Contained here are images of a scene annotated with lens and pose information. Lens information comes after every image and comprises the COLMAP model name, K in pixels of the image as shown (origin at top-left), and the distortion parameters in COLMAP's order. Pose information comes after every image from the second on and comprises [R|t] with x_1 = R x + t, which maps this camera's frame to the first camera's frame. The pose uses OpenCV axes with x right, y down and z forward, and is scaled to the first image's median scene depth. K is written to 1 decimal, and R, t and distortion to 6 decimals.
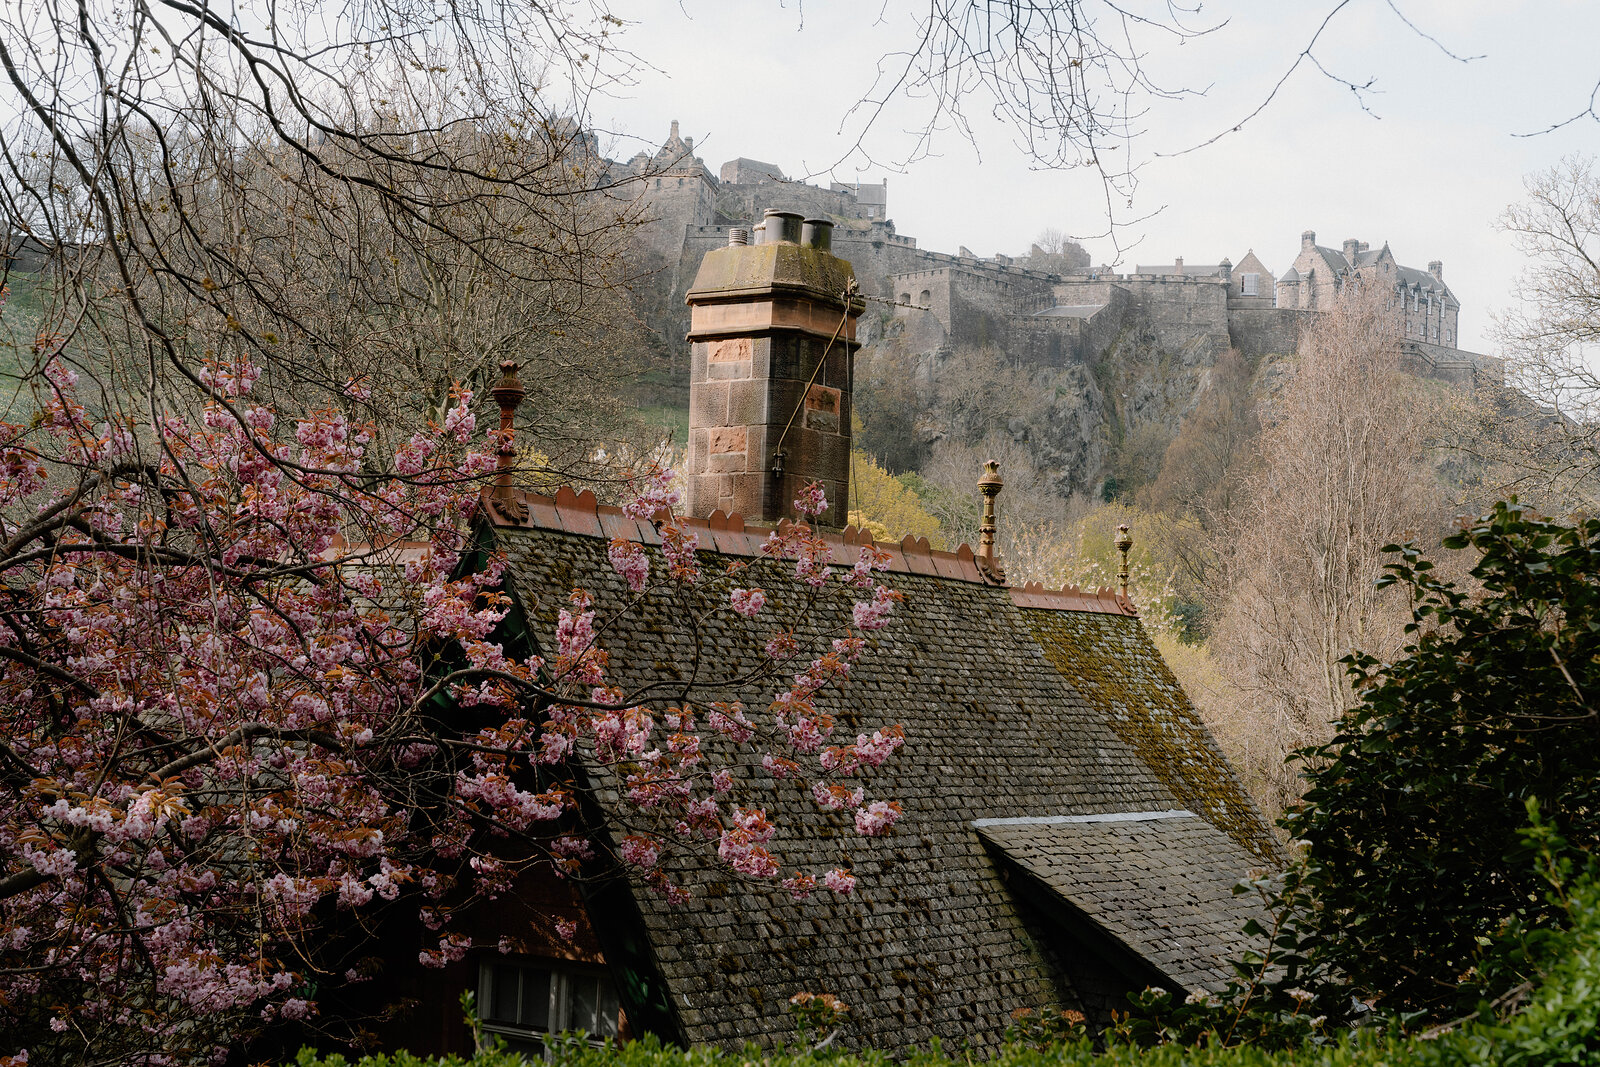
lens RADIAL K [[3086.2, 0, 771.9], [0, 3086.2, 609.4], [0, 0, 1]] dist [0.026675, -0.008580]
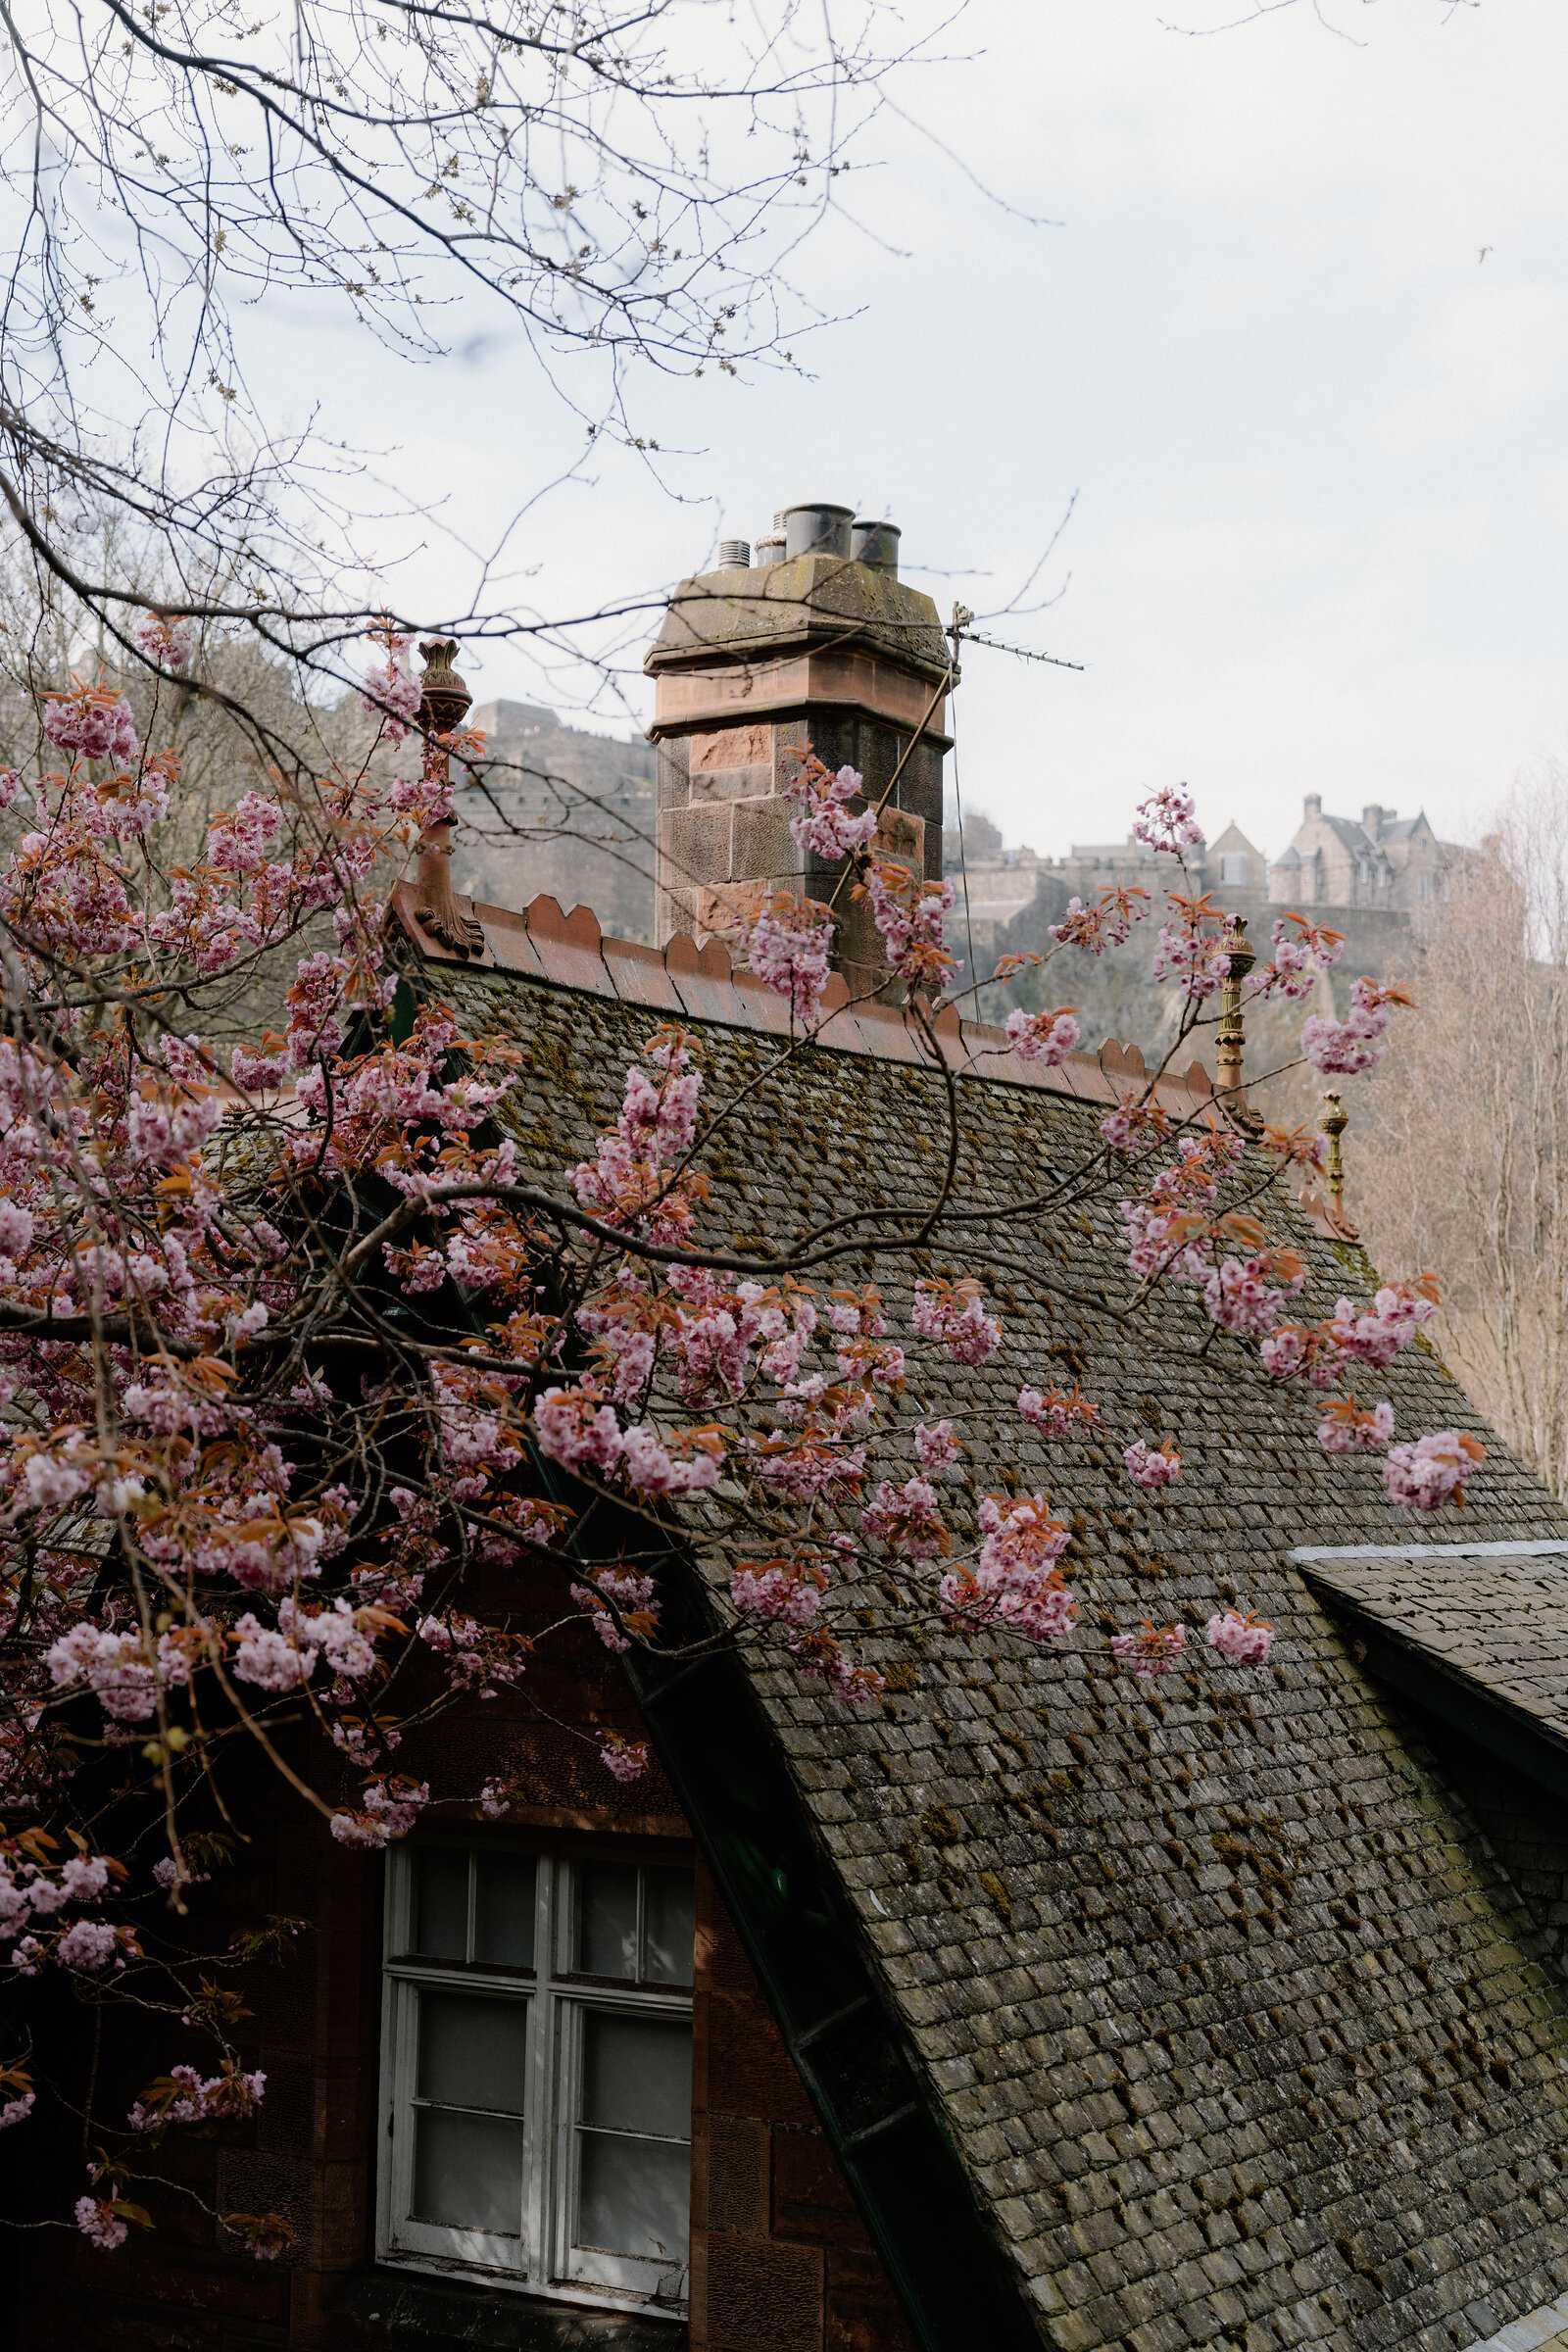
lens RADIAL K [[4536.7, 0, 860.7], [0, 4536.7, 1184.2], [0, 0, 1]] dist [0.026675, -0.008580]
pose [[0.997820, -0.021159, 0.062518, -0.061778], [0.023226, 0.999201, -0.032524, 0.032517], [-0.061780, 0.033905, 0.997514, 0.250827]]
